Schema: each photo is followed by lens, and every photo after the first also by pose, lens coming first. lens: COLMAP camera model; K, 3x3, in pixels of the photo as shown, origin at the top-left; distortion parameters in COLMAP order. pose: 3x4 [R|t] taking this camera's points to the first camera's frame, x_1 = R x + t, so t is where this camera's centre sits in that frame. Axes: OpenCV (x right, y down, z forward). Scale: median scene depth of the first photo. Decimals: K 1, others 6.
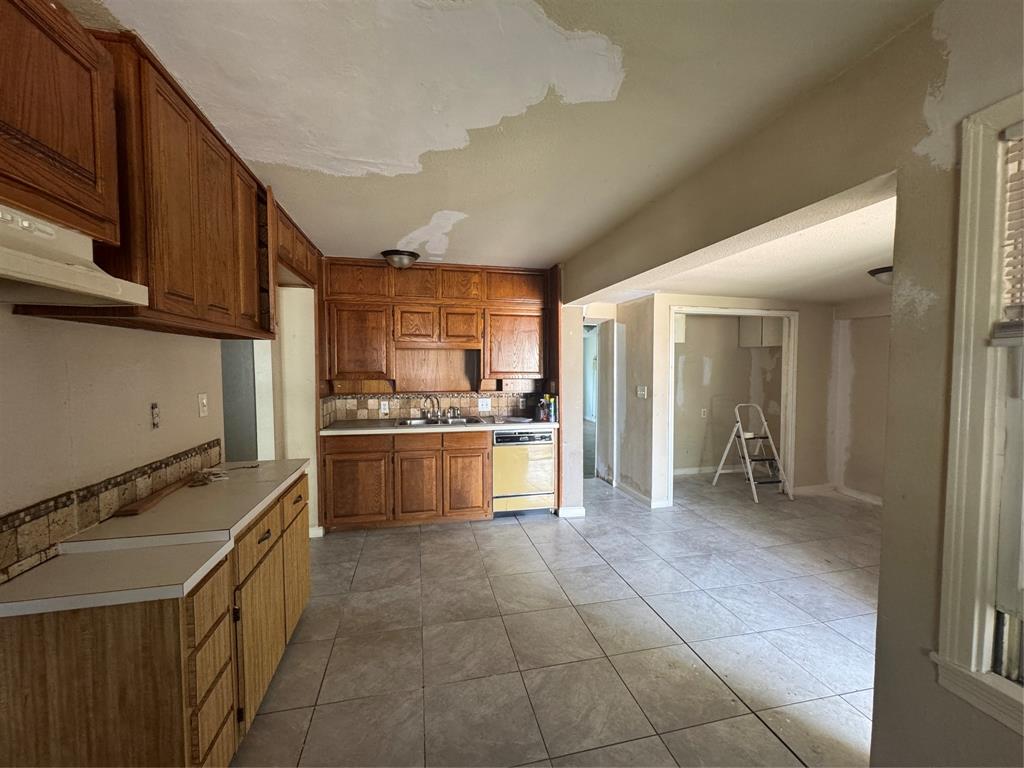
lens RADIAL K [[411.7, 0, 511.7], [0, 411.7, 384.1], [0, 0, 1]] dist [-0.007816, 0.001914]
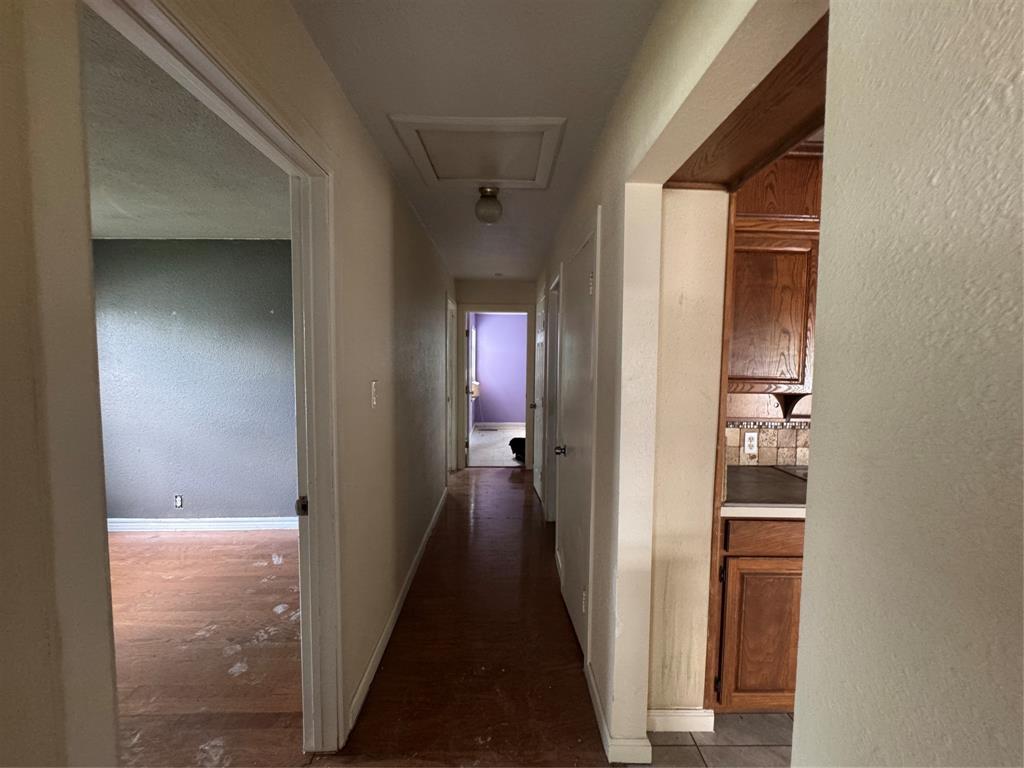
lens RADIAL K [[411.7, 0, 513.7], [0, 411.7, 385.3], [0, 0, 1]] dist [-0.007816, 0.001914]
pose [[0.979667, 0.026728, -0.198843, -0.546092], [-0.024005, 0.999582, 0.016093, -0.021392], [0.199190, -0.010992, 0.979899, 0.457022]]
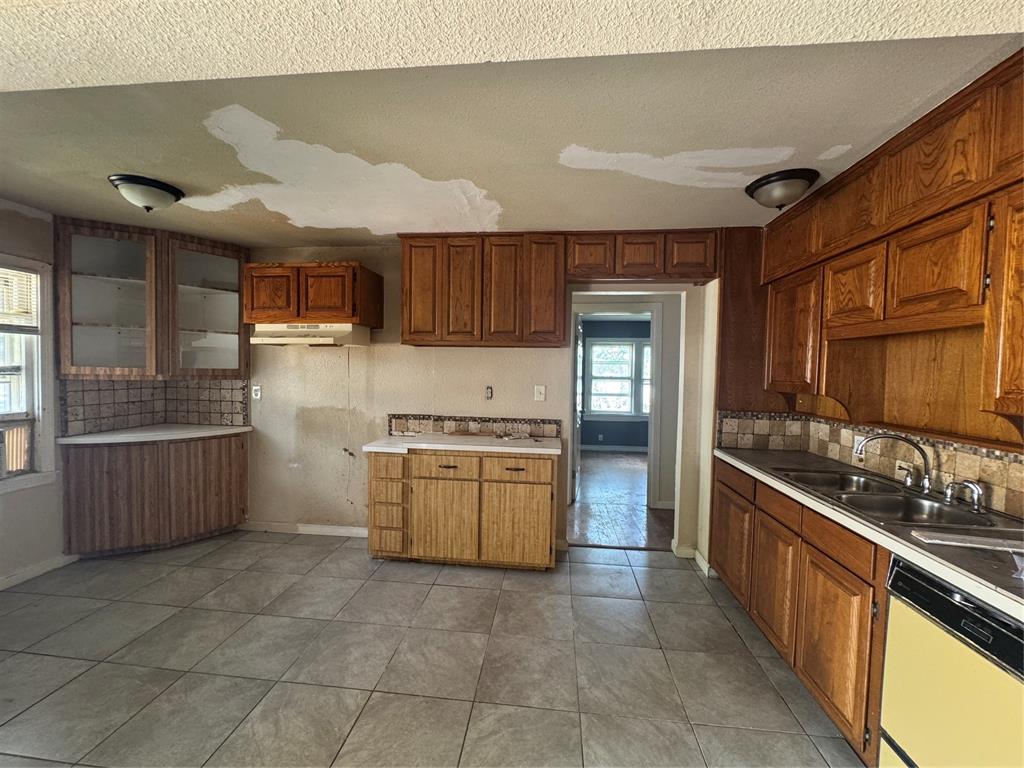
lens RADIAL K [[411.7, 0, 514.0], [0, 411.7, 384.4], [0, 0, 1]] dist [-0.007816, 0.001914]
pose [[-0.323259, 0.026869, -0.945929, 0.395528], [-0.062211, 0.996831, 0.049575, -0.028206], [0.944263, 0.074873, -0.320563, 0.789312]]
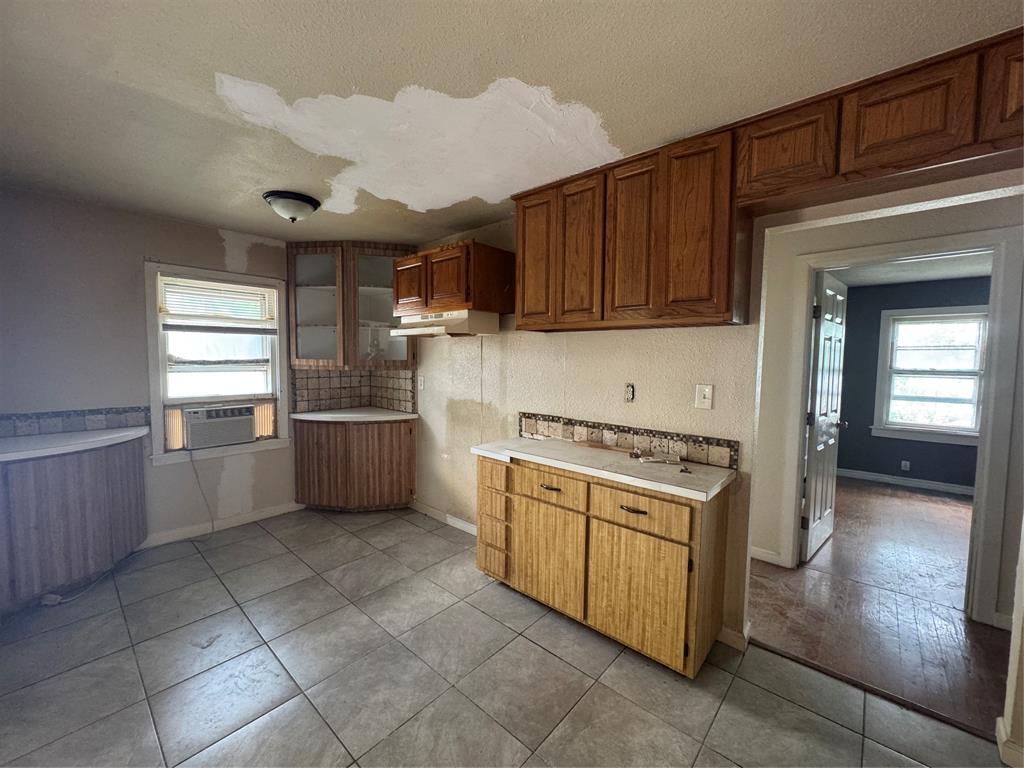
lens RADIAL K [[411.7, 0, 513.4], [0, 411.7, 384.6], [0, 0, 1]] dist [-0.007816, 0.001914]
pose [[-0.814717, 0.030691, -0.579046, 0.099801], [-0.038785, 0.993478, 0.107228, -0.036642], [0.578561, 0.109819, -0.808213, 0.864672]]
